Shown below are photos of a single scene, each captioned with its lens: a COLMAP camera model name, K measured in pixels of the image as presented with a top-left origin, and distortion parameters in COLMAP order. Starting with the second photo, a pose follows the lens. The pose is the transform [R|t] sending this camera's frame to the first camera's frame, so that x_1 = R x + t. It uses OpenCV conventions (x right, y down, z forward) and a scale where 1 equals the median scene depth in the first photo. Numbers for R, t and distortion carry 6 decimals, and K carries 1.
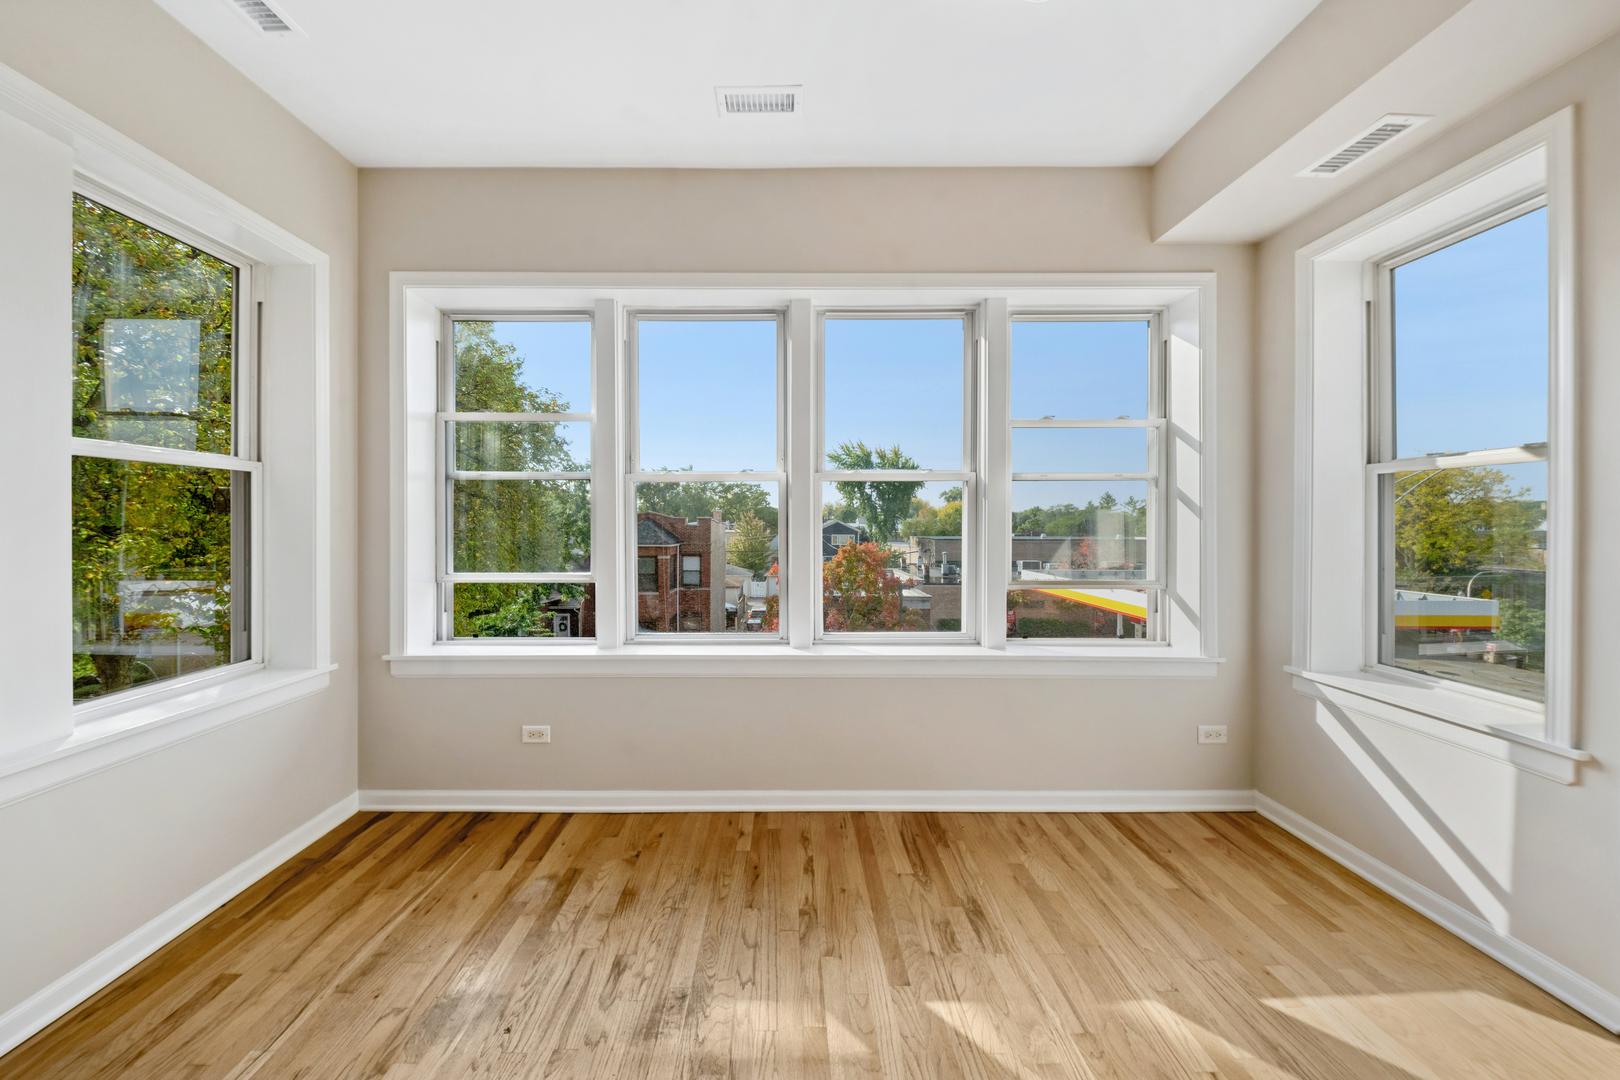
lens RADIAL K [[572.7, 0, 780.7], [0, 572.7, 520.0], [0, 0, 1]] dist [0.000578, -0.002680]
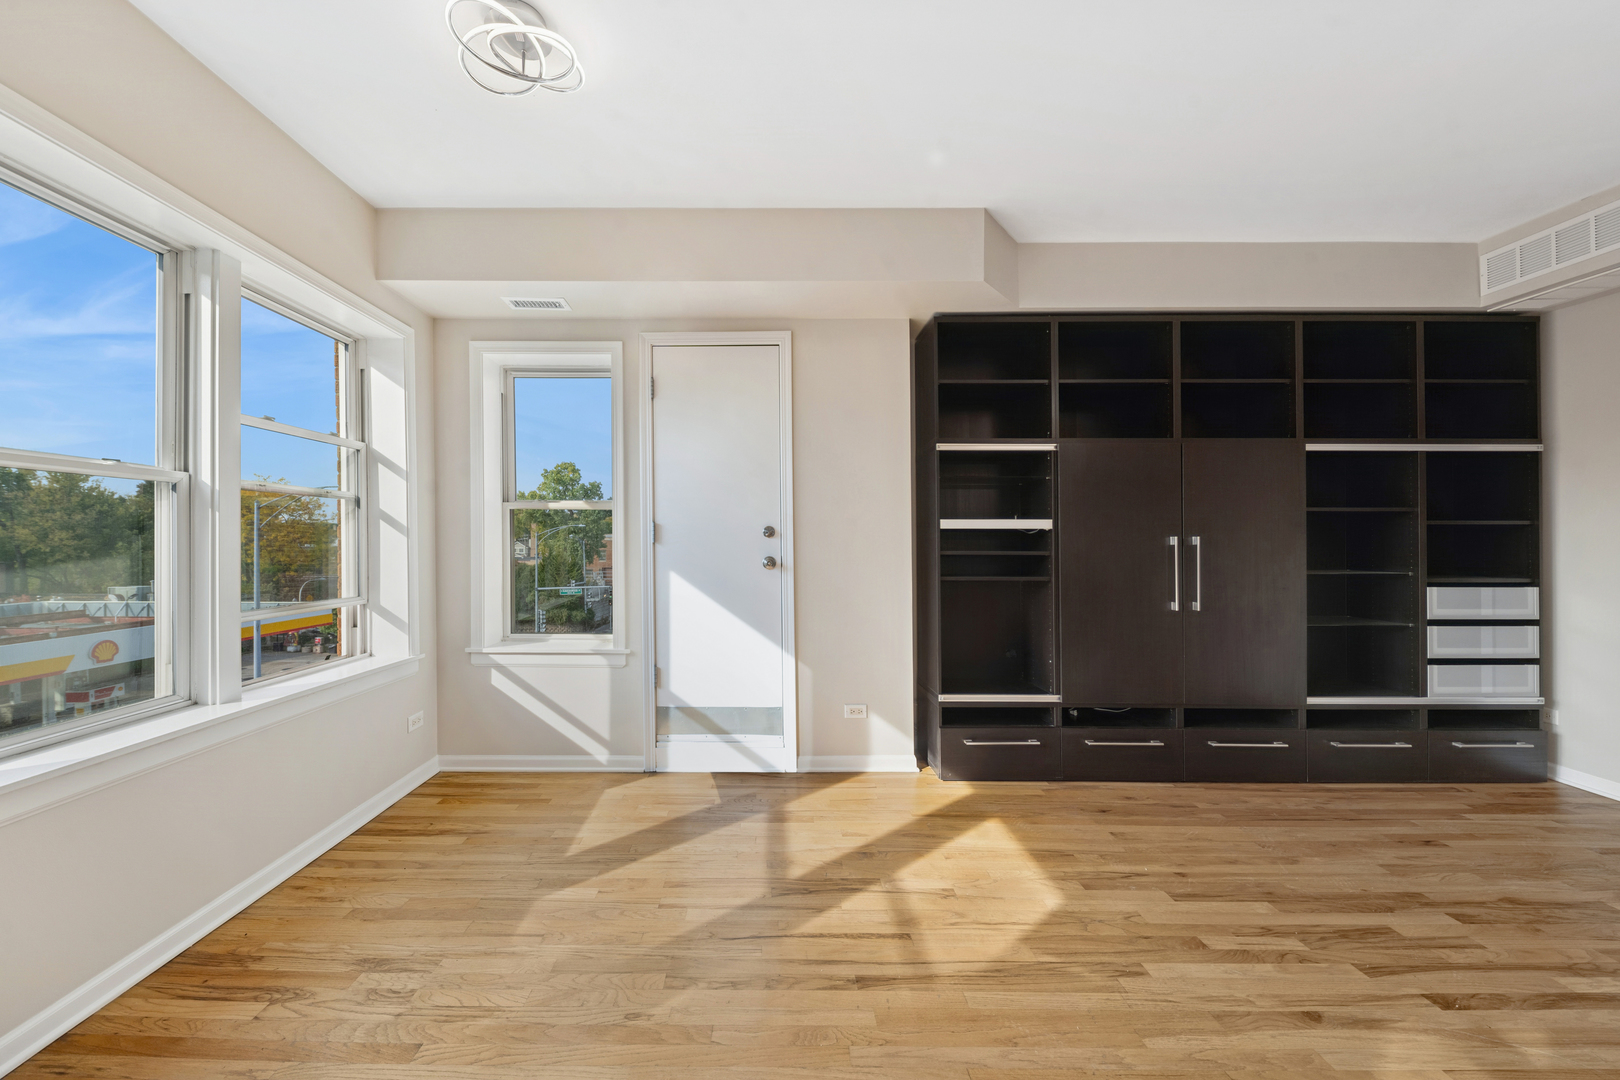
lens RADIAL K [[572.7, 0, 780.7], [0, 572.7, 520.0], [0, 0, 1]] dist [0.000578, -0.002680]
pose [[-0.015242, 0.037823, 0.999168, -0.485168], [-0.007018, 0.999256, -0.037934, 0.000985], [-0.999859, -0.007591, -0.014965, 0.294153]]
